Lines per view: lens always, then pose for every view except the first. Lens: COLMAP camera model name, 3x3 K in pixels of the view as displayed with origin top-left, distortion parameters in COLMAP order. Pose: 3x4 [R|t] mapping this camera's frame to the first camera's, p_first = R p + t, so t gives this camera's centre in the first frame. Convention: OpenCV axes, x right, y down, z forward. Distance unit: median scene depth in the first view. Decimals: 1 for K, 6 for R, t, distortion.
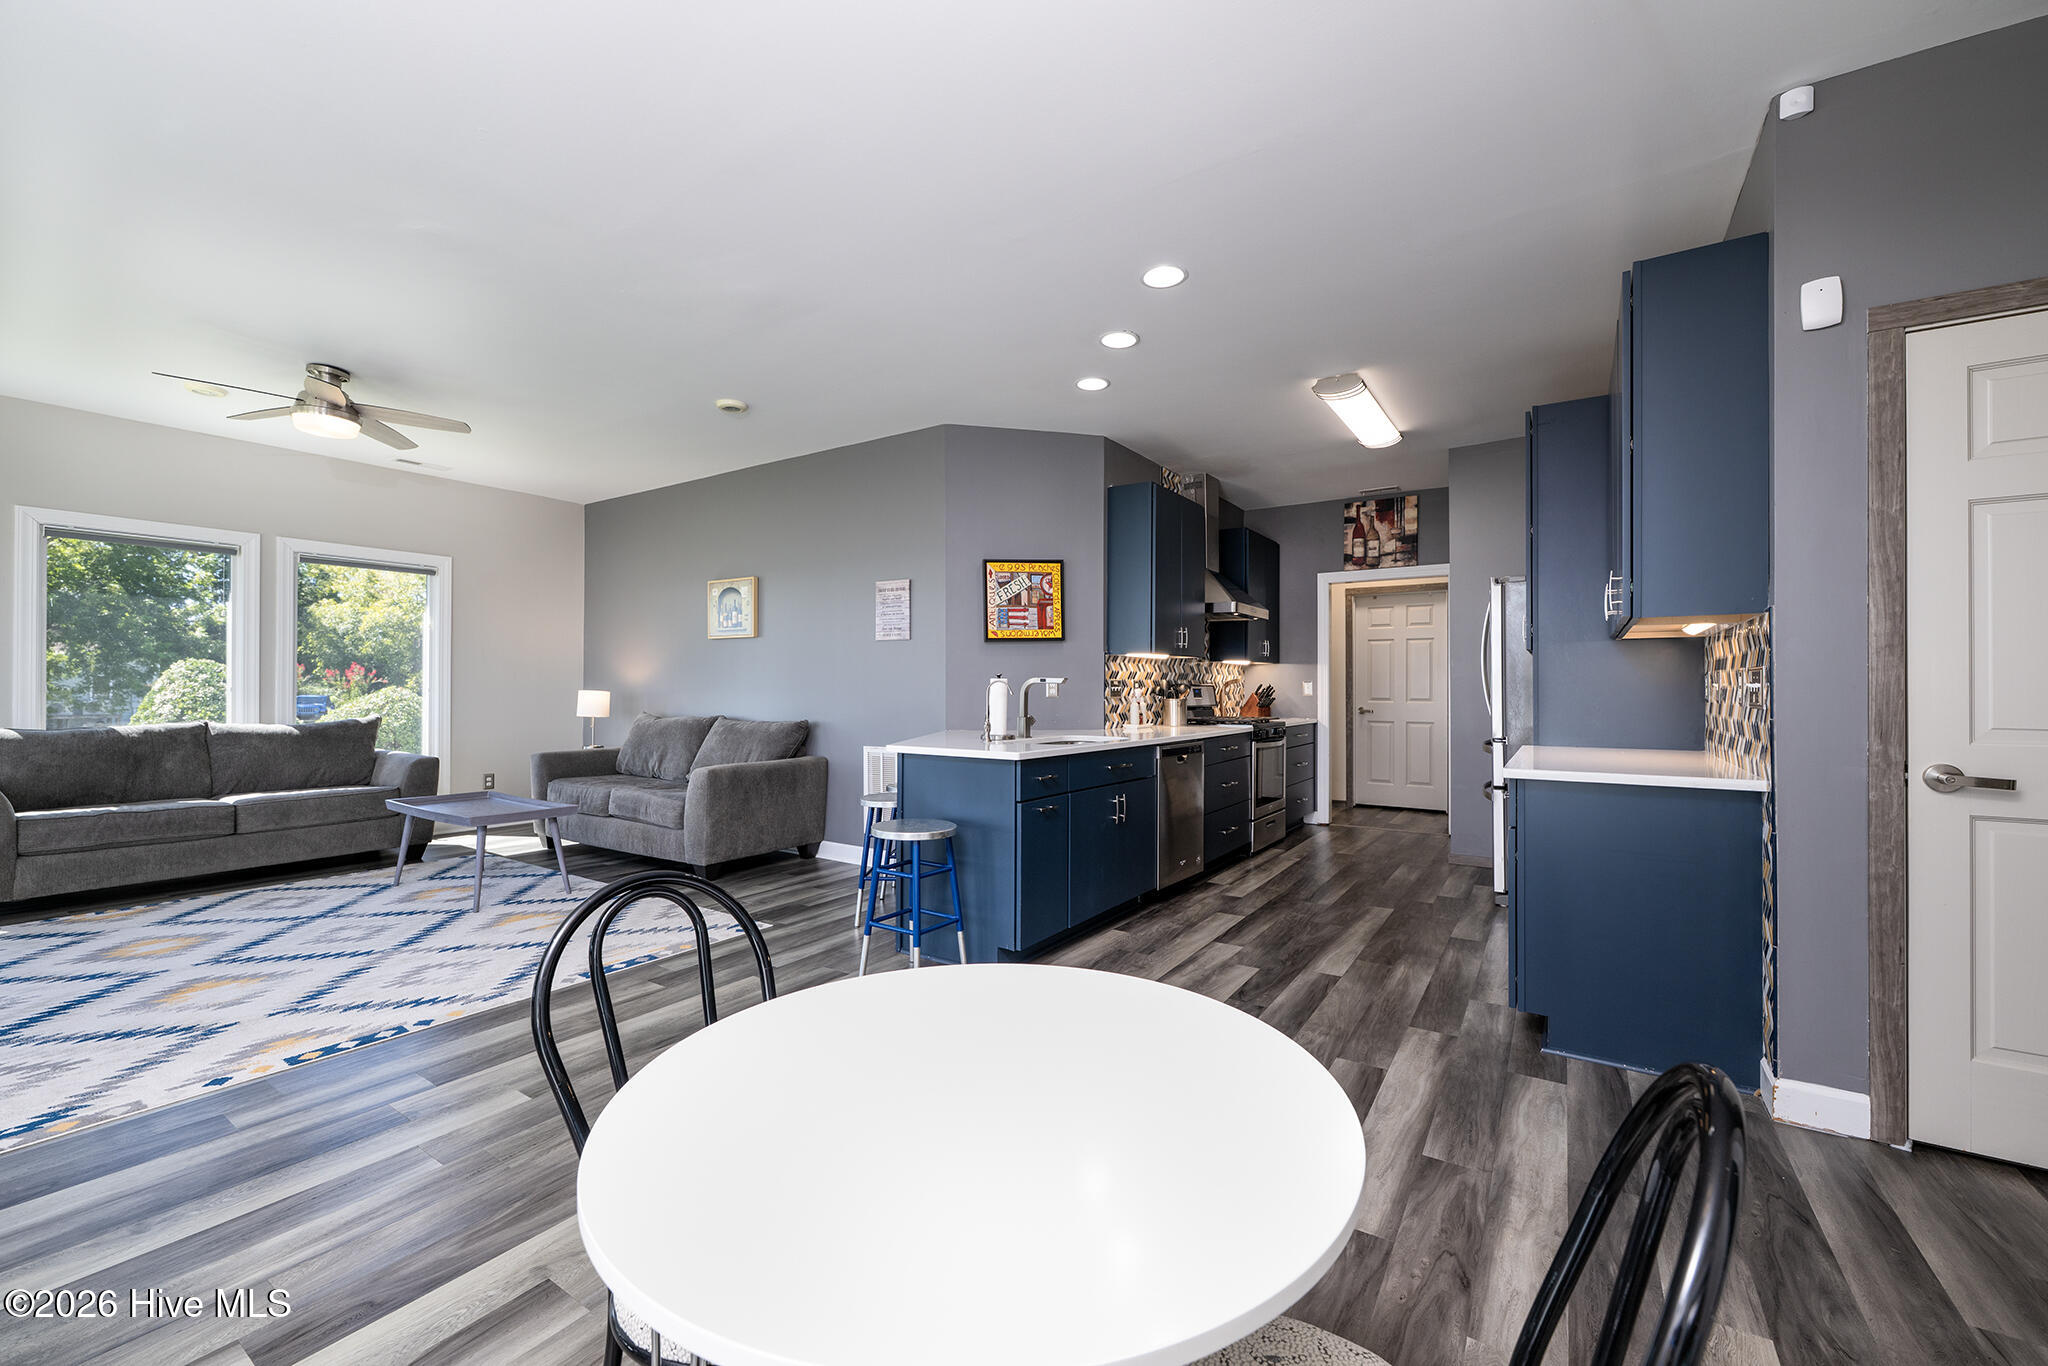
lens RADIAL K [[810.7, 0, 1015.9], [0, 810.7, 681.4], [0, 0, 1]] dist [0.000667, 0.000264]
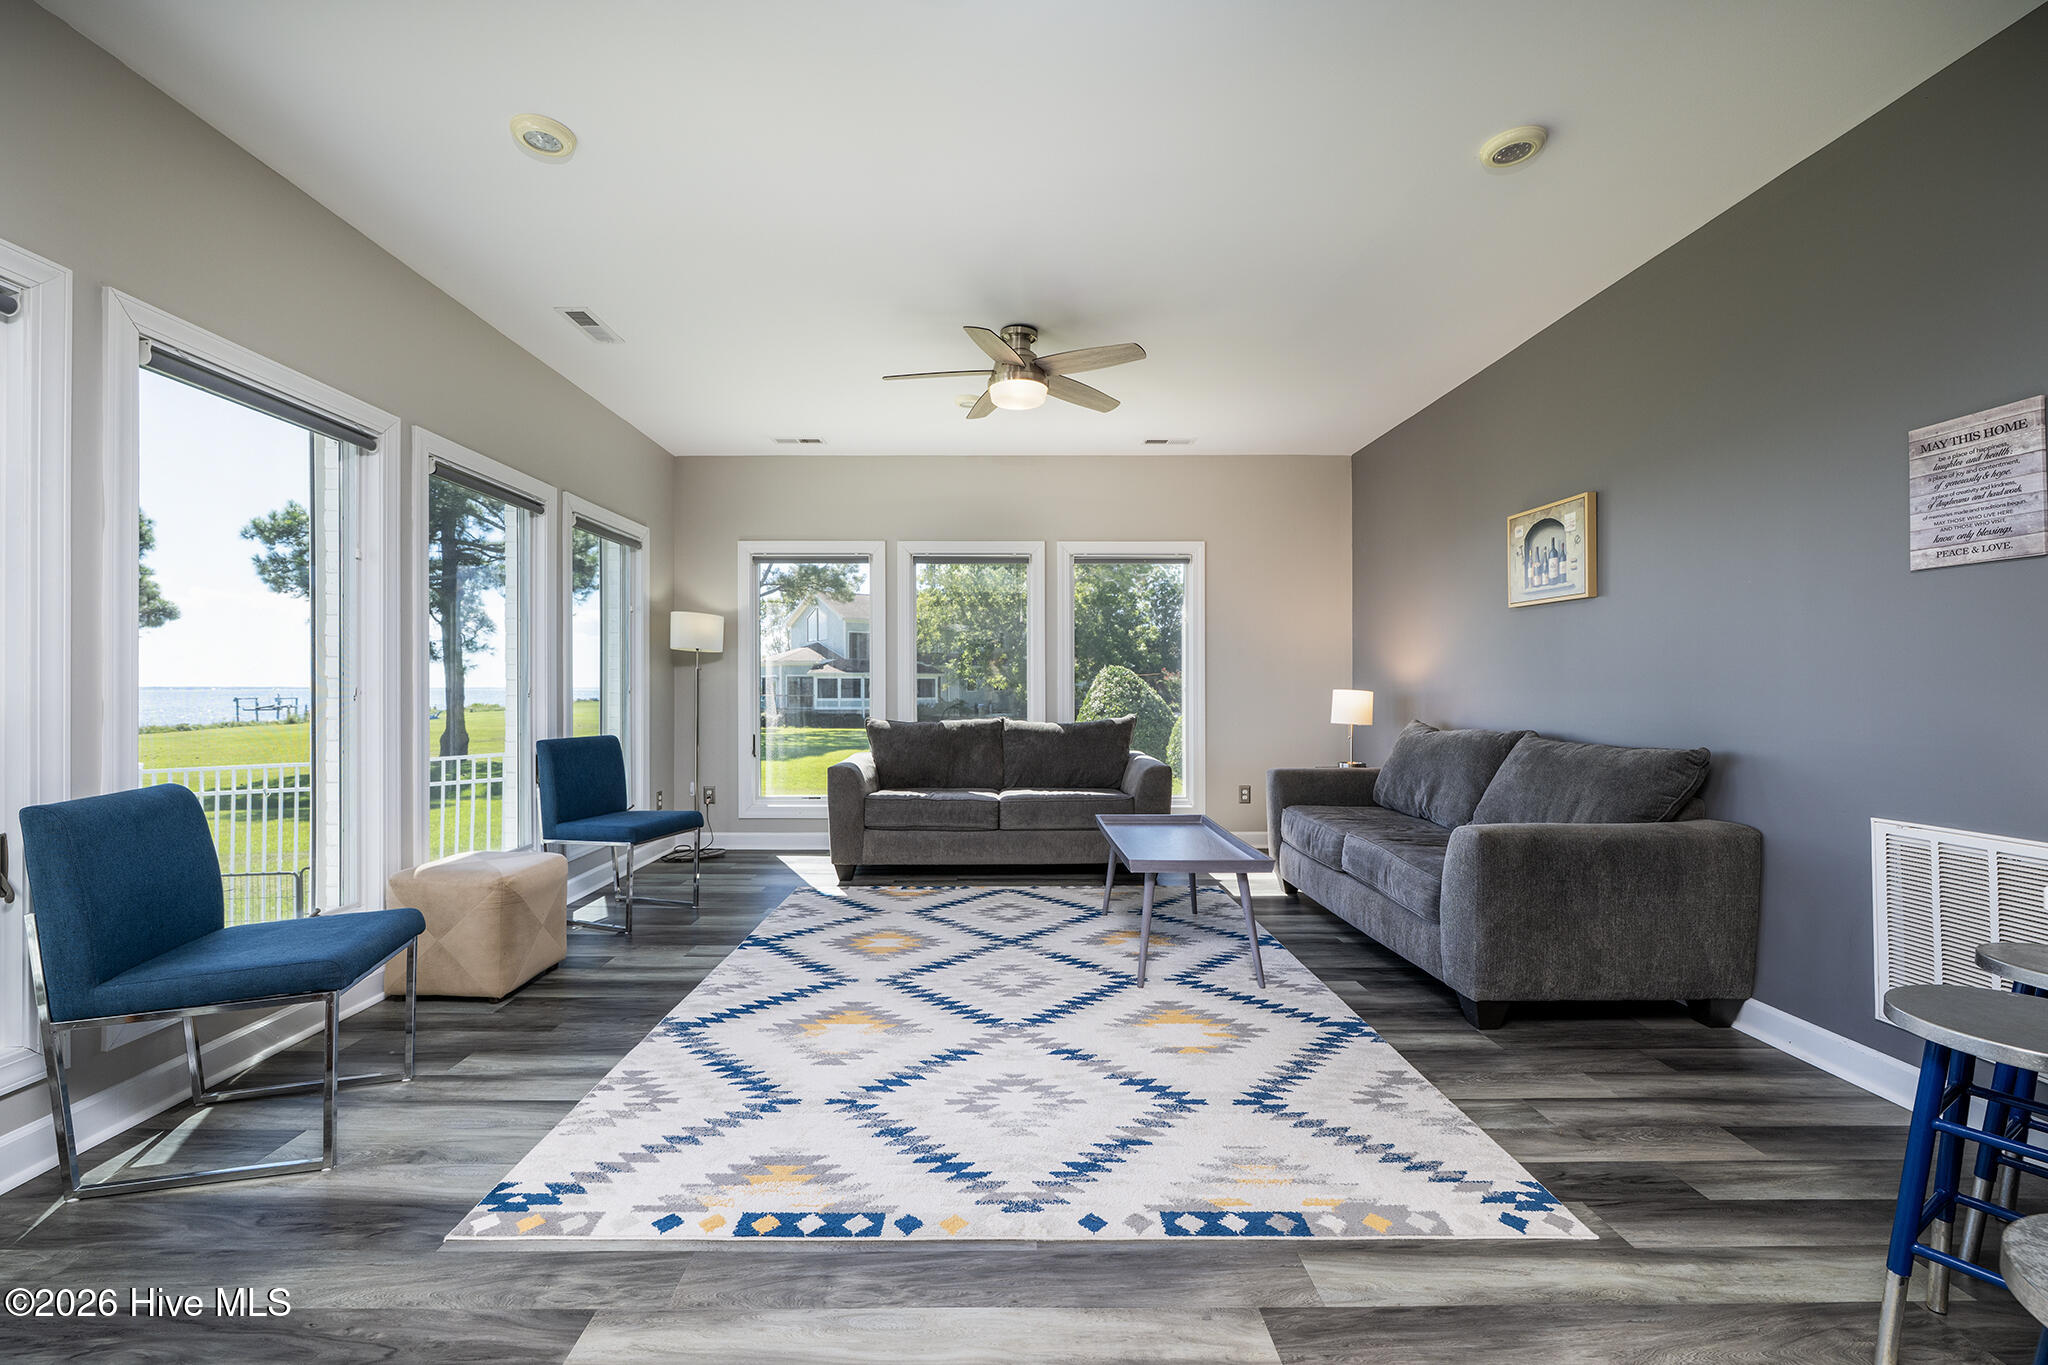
lens RADIAL K [[810.7, 0, 1015.9], [0, 810.7, 680.9], [0, 0, 1]] dist [0.000667, 0.000264]
pose [[0.565204, -0.008765, -0.824904, -0.094414], [0.008972, 0.999950, -0.004477, 0.004752], [0.824902, -0.004870, 0.565254, 0.405822]]
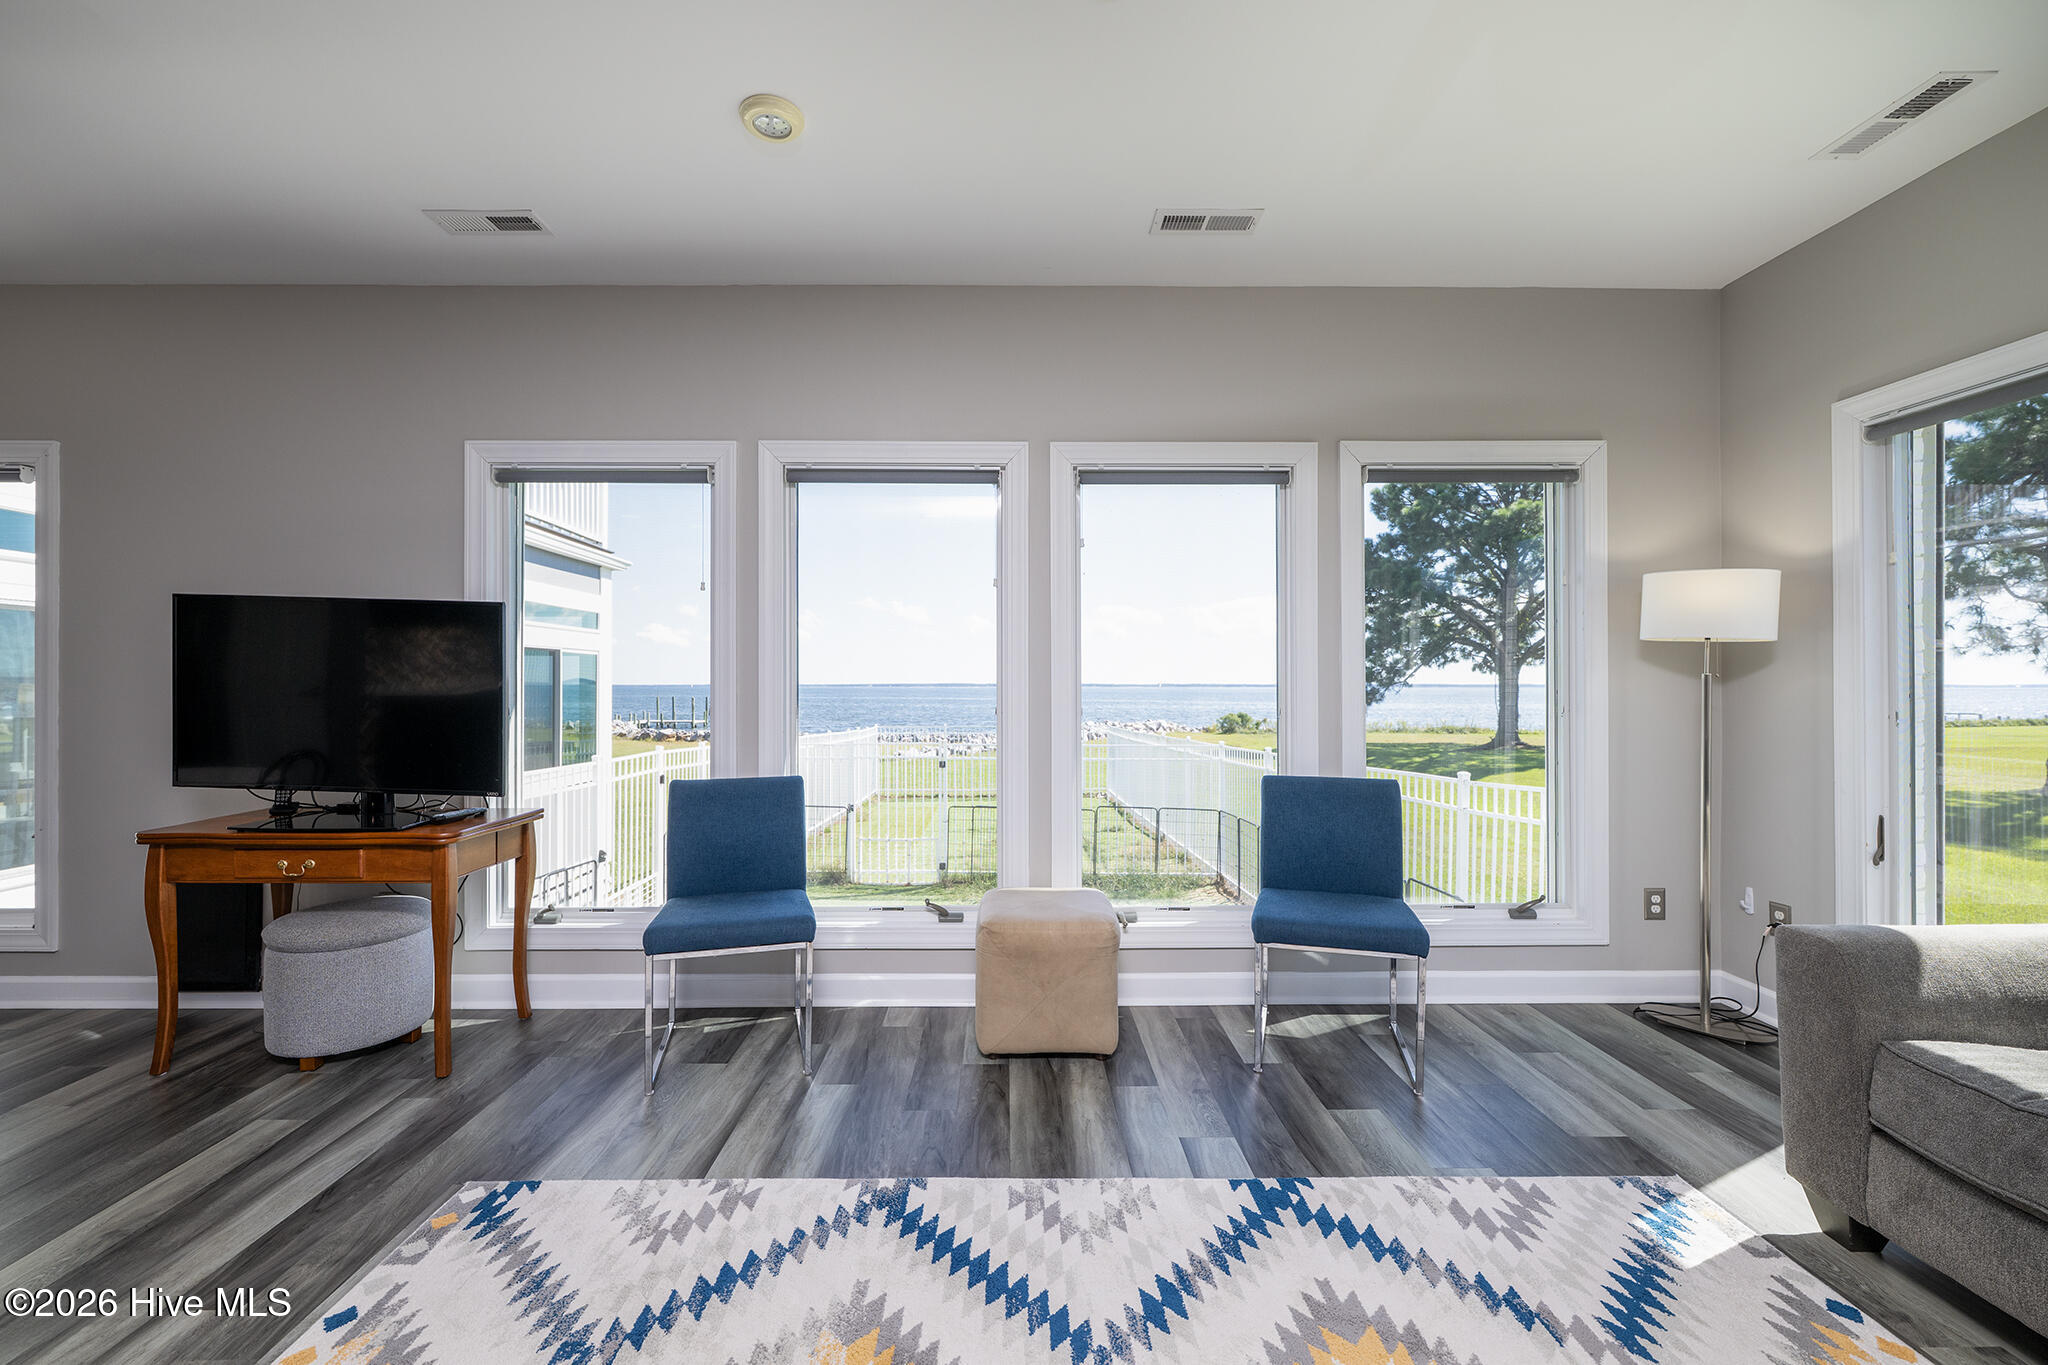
lens RADIAL K [[833.5, 0, 1024.0], [0, 833.5, 682.5], [0, 0, 1]] dist [-0.000492, -0.000231]
pose [[-0.828245, -0.006206, -0.560331, -0.504765], [0.000660, 0.999927, -0.012050, -0.008364], [0.560365, -0.010350, -0.828181, 0.896325]]
